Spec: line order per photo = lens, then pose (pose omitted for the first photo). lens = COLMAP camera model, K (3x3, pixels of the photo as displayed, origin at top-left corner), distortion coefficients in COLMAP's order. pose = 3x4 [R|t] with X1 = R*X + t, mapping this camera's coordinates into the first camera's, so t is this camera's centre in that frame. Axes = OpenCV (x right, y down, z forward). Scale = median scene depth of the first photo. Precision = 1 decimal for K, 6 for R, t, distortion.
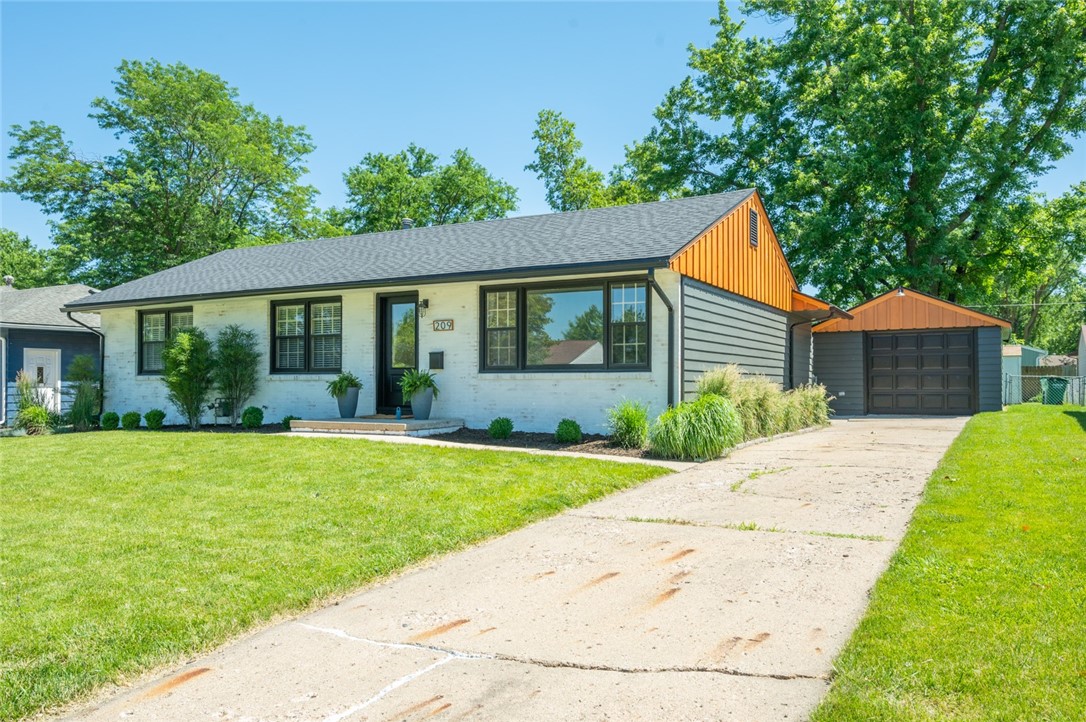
lens RADIAL K [[810.3, 0, 543.0], [0, 810.3, 361.0], [0, 0, 1]] dist [0.008205, 0.000940]
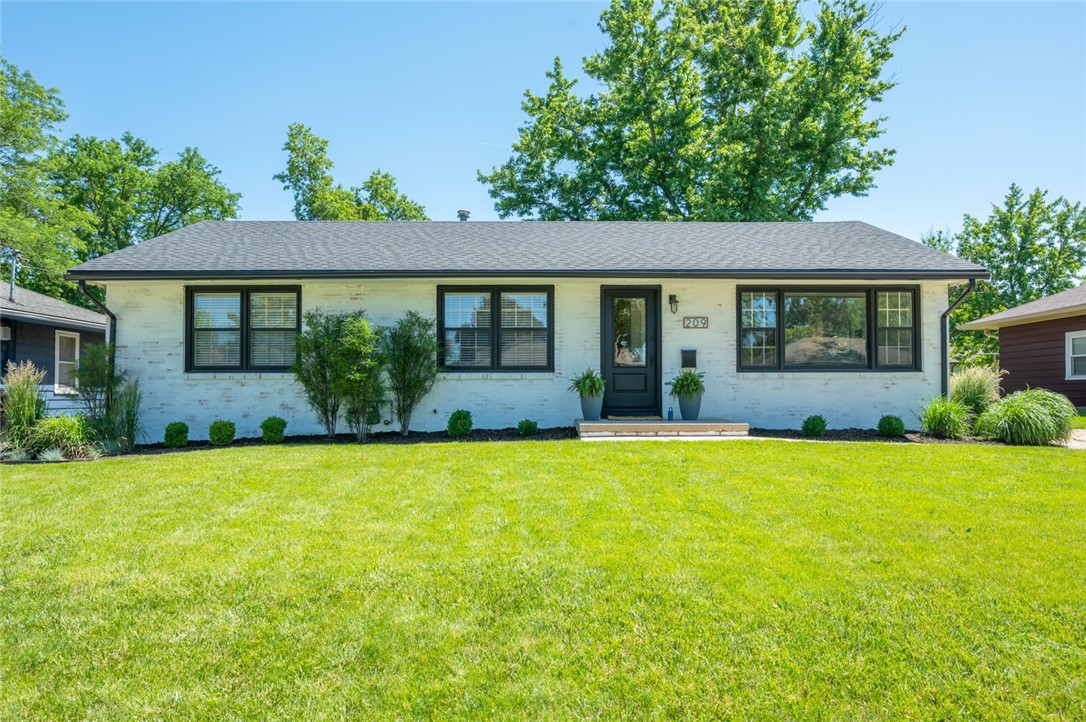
lens RADIAL K [[692.5, 0, 541.4], [0, 692.5, 376.8], [0, 0, 1]] dist [-0.000130, -0.000228]
pose [[0.868705, 0.009120, 0.495246, -0.531410], [-0.011743, 0.999929, 0.002185, 0.016213], [-0.495190, -0.007714, 0.868750, 0.282876]]
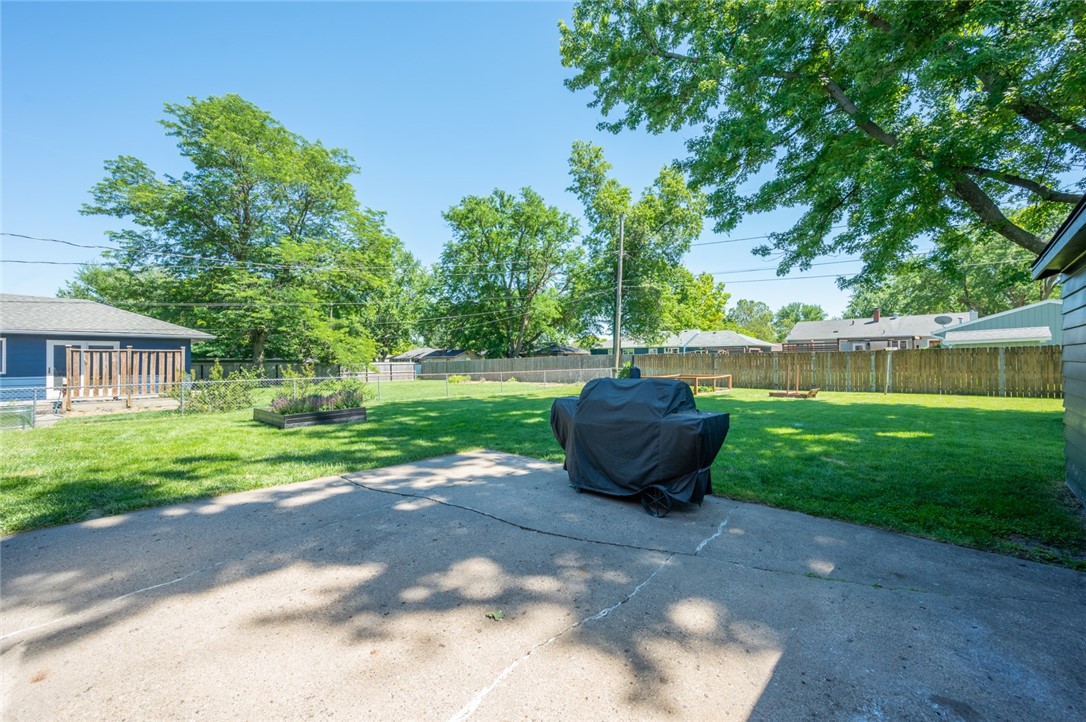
lens RADIAL K [[429.0, 0, 545.1], [0, 429.0, 359.9], [0, 0, 1]] dist [-0.000234, -0.000183]
pose [[0.970134, -0.007862, -0.242441, 0.356366], [0.015157, 0.999486, 0.028240, 0.017678], [0.242095, -0.031071, 0.969755, 1.146864]]
